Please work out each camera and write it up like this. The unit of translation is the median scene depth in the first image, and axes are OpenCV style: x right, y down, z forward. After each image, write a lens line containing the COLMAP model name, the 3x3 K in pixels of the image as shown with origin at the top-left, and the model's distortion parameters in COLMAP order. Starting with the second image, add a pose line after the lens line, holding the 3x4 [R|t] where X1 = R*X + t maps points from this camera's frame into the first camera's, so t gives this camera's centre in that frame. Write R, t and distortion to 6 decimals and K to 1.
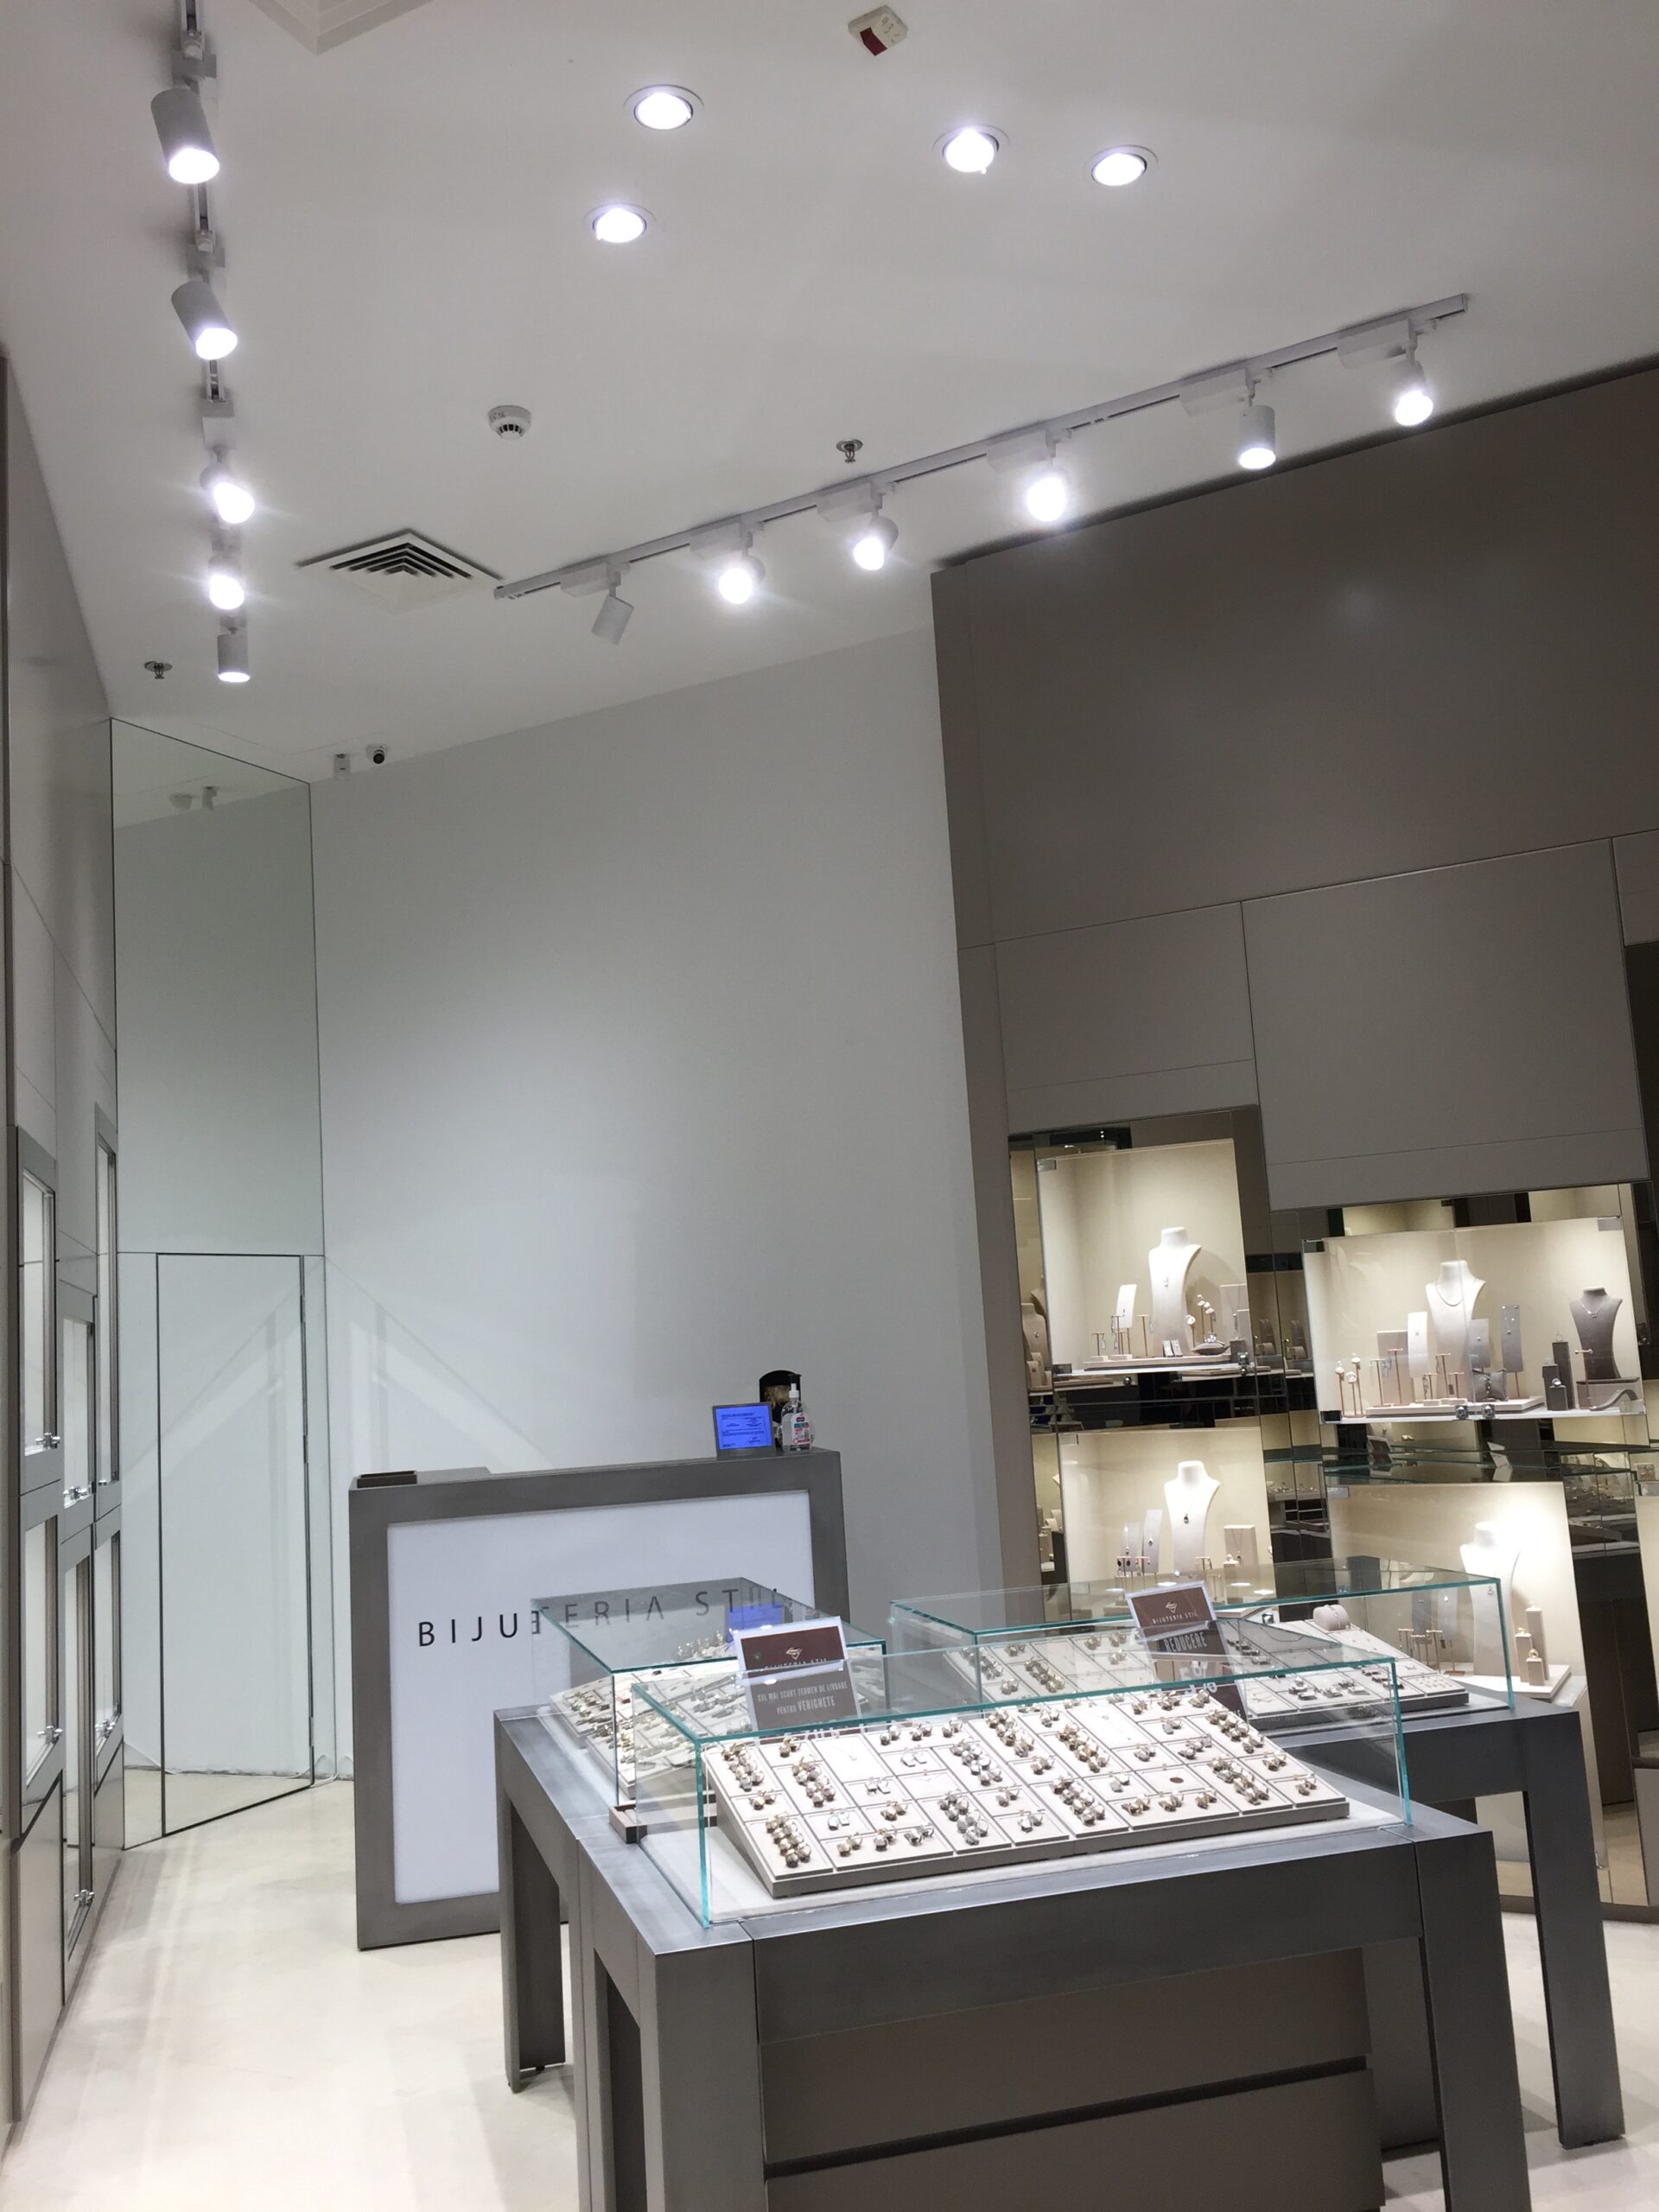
lens RADIAL K [[1887.5, 0, 829.5], [0, 1887.5, 1106.0], [0, 0, 1]] dist [0.097051, -0.114041]
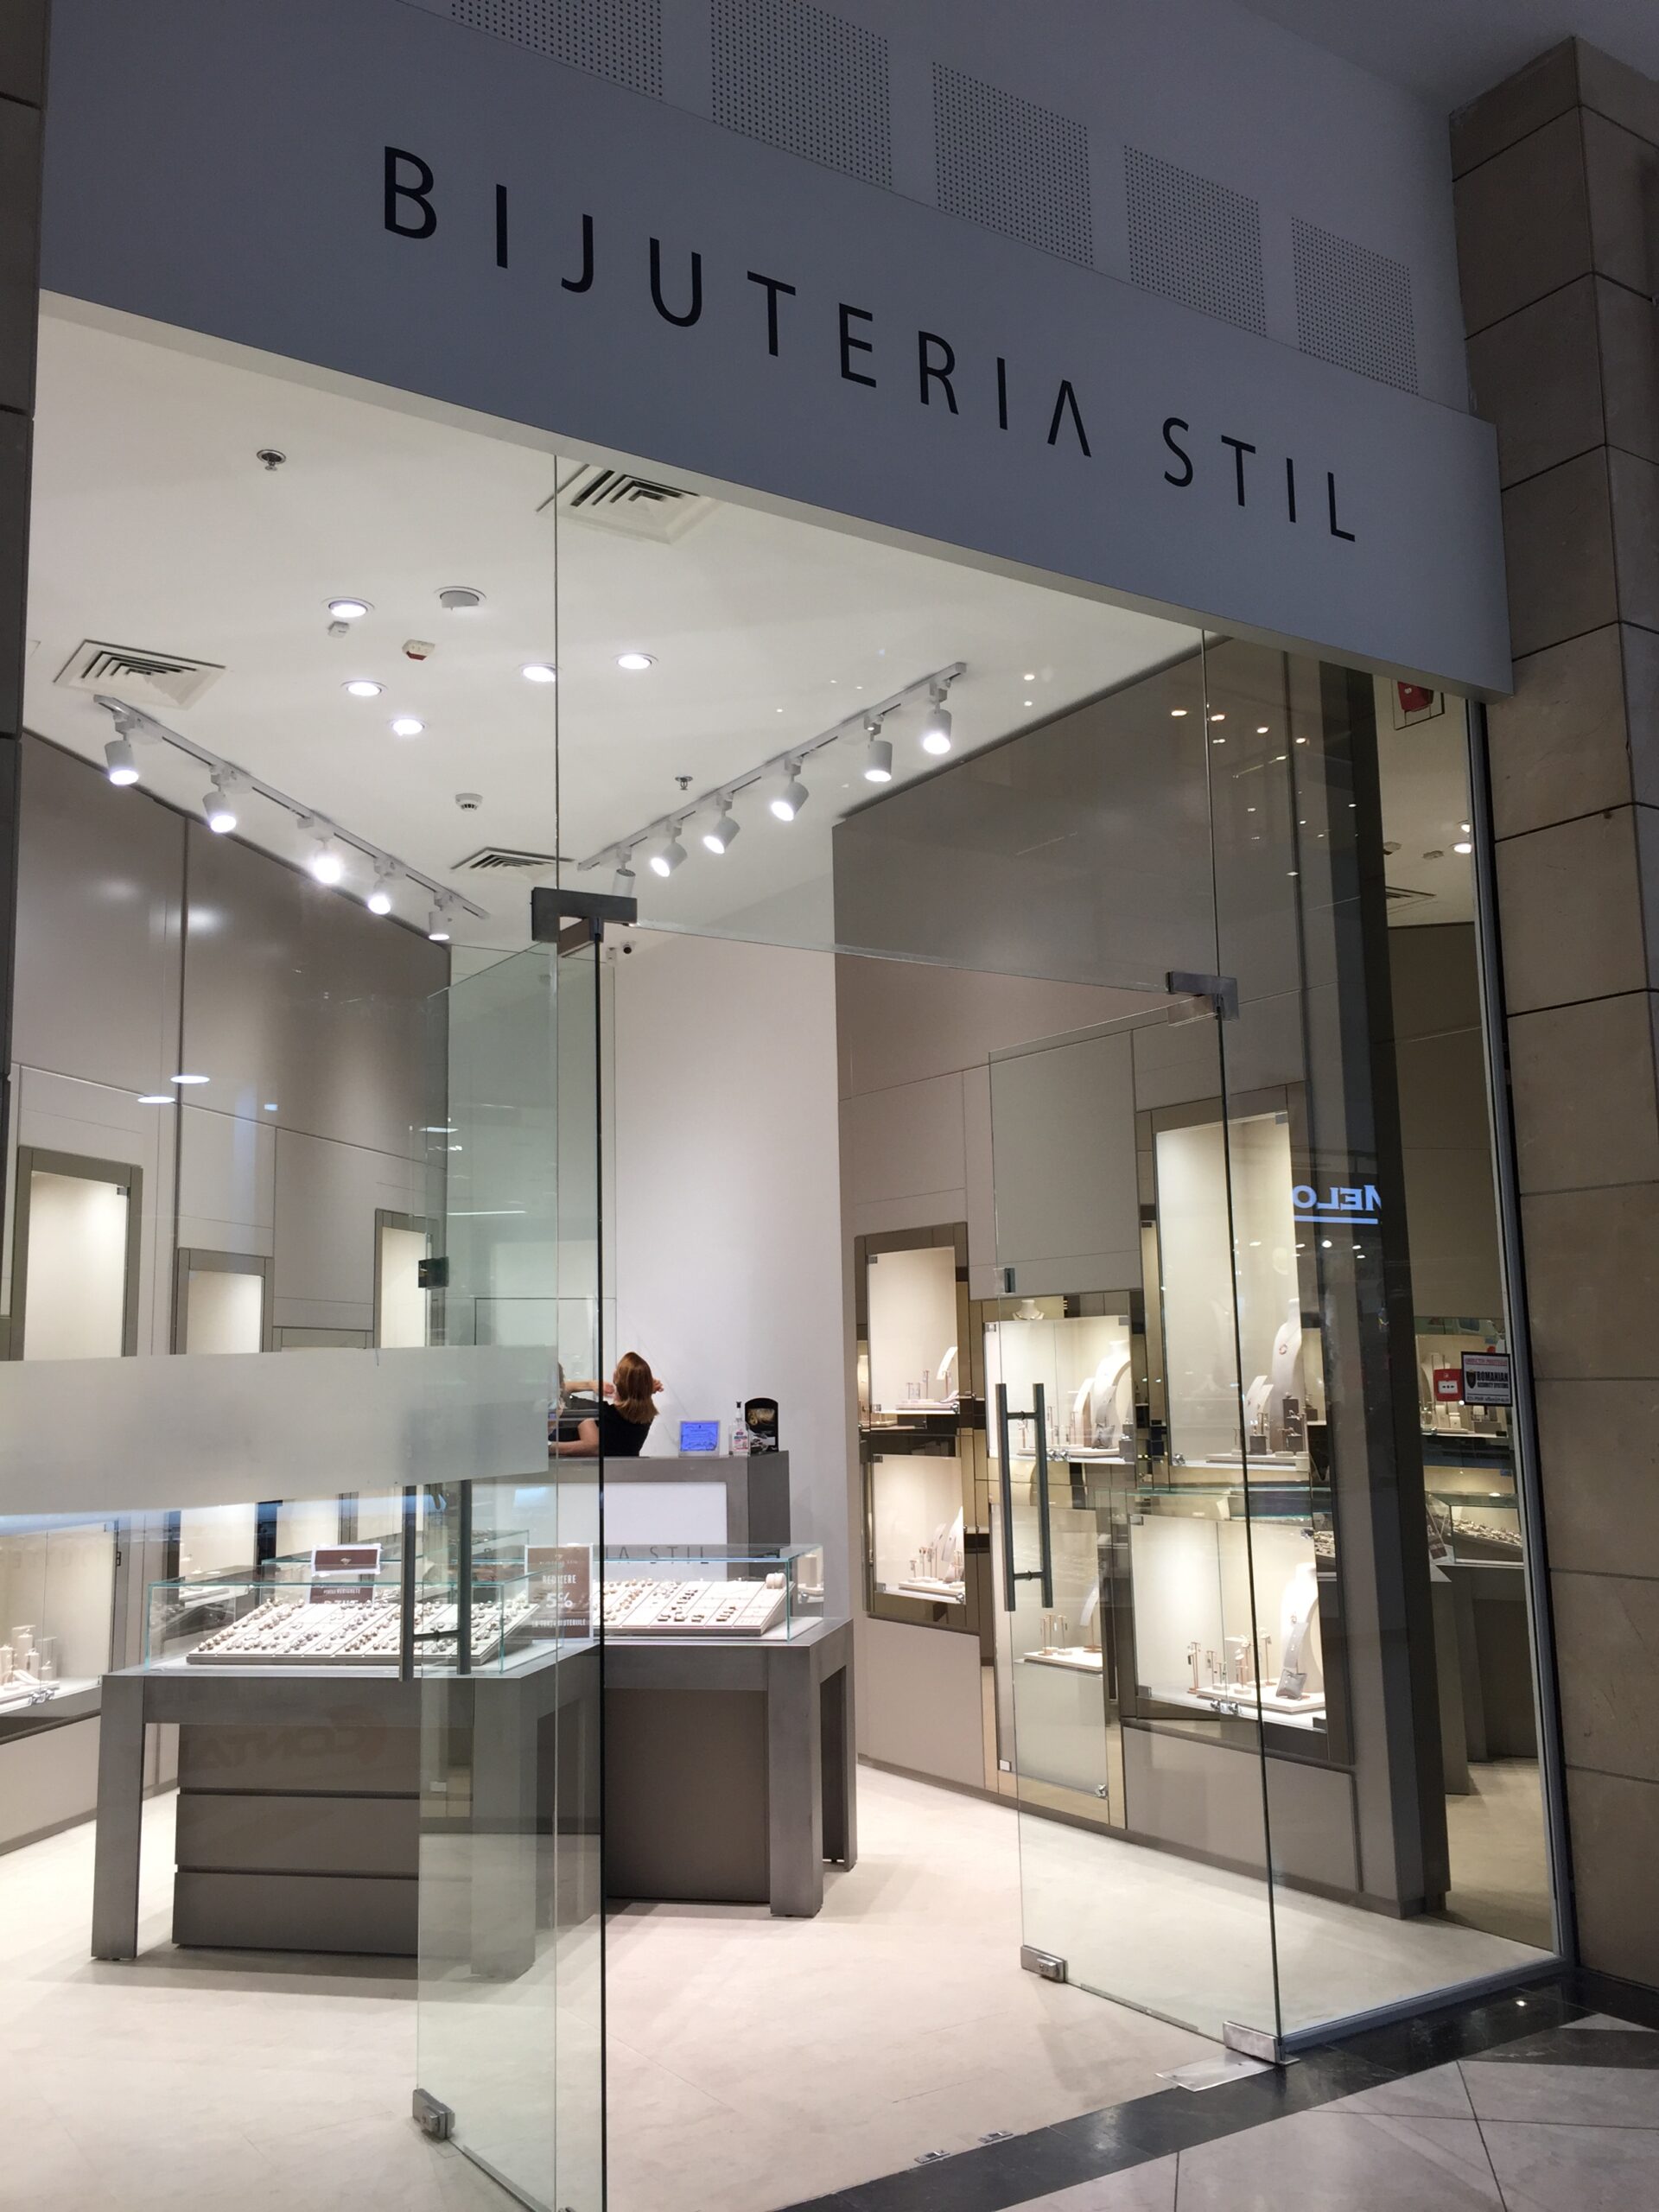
lens RADIAL K [[1901.7, 0, 829.5], [0, 1901.7, 1106.0], [0, 0, 1]] dist [0.094007, -0.129978]
pose [[0.885333, -0.022914, -0.464393, 0.794060], [0.025579, 0.999673, -0.000560, -0.088207], [0.464254, -0.011383, 0.885629, -0.264311]]
